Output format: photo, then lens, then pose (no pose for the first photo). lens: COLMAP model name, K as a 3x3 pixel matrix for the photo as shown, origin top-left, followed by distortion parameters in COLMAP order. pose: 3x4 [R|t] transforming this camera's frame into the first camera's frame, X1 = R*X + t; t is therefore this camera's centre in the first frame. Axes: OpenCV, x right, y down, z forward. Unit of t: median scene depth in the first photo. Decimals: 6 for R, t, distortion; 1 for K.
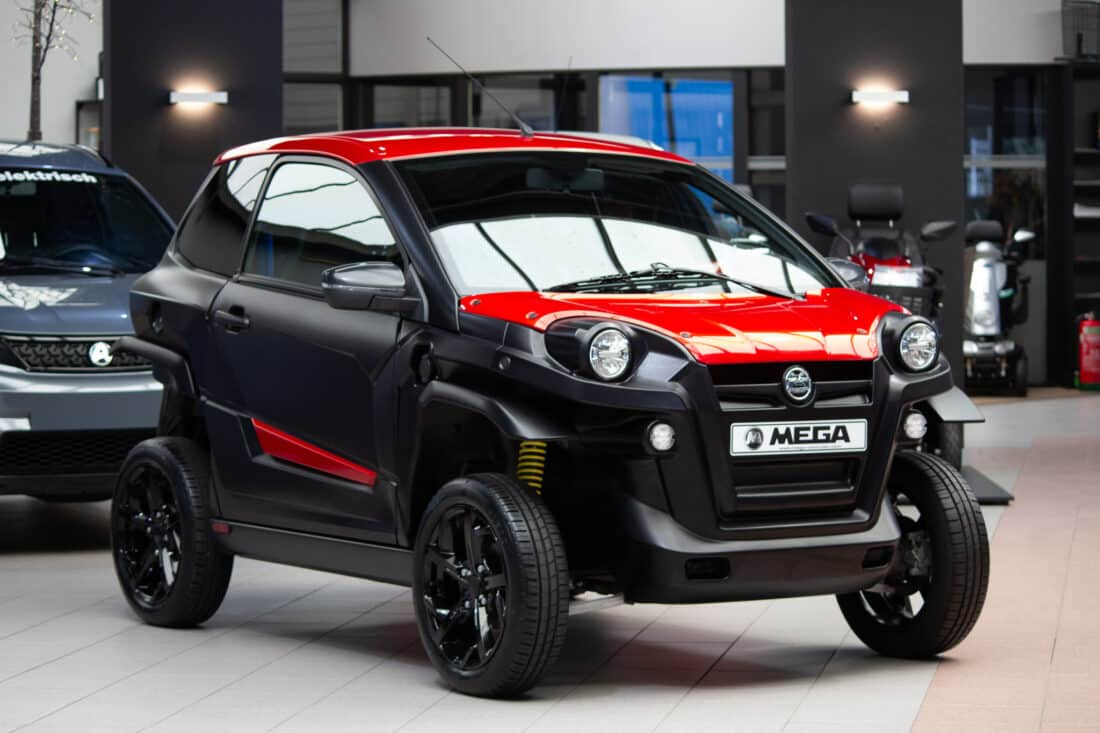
lens RADIAL K [[3502.8, 0, 550.0], [0, 3502.8, 366.5], [0, 0, 1]] dist [-0.098104, -0.474416]
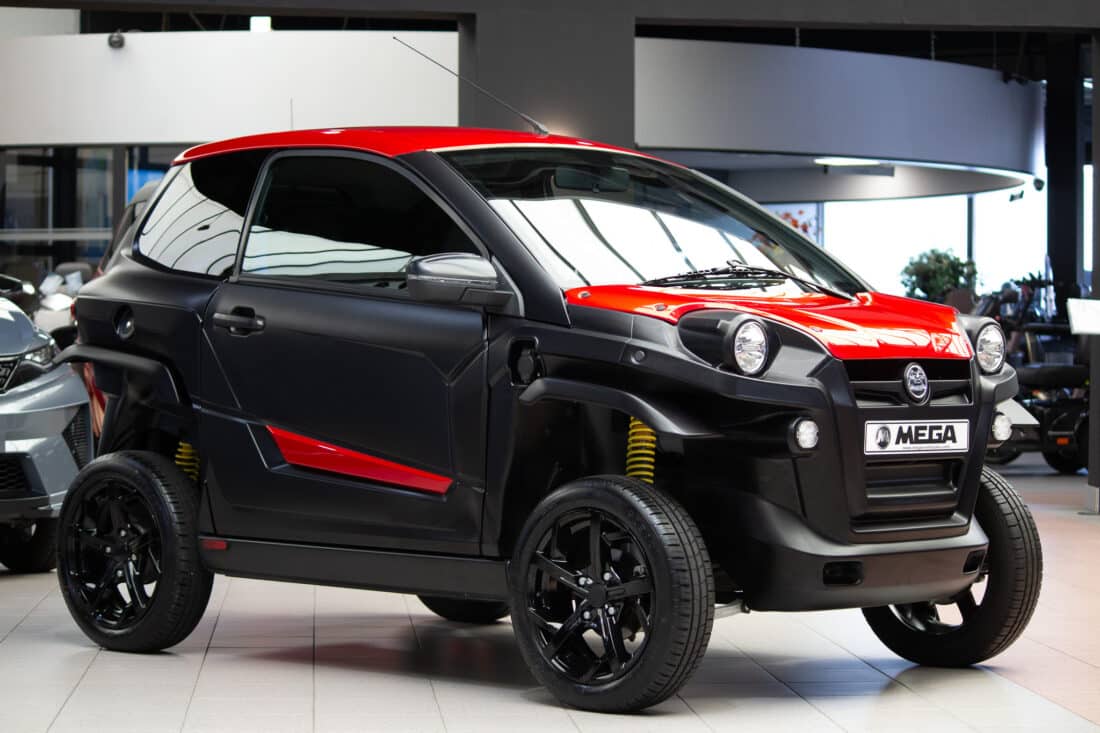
lens RADIAL K [[3151.7, 0, 550.0], [0, 3151.7, 366.5], [0, 0, 1]] dist [-0.342715, 0.053943]
pose [[0.971678, 0.005398, 0.236249, -0.232006], [0.001364, 0.999594, -0.028448, 0.025260], [-0.236307, 0.027965, 0.971276, 0.181015]]
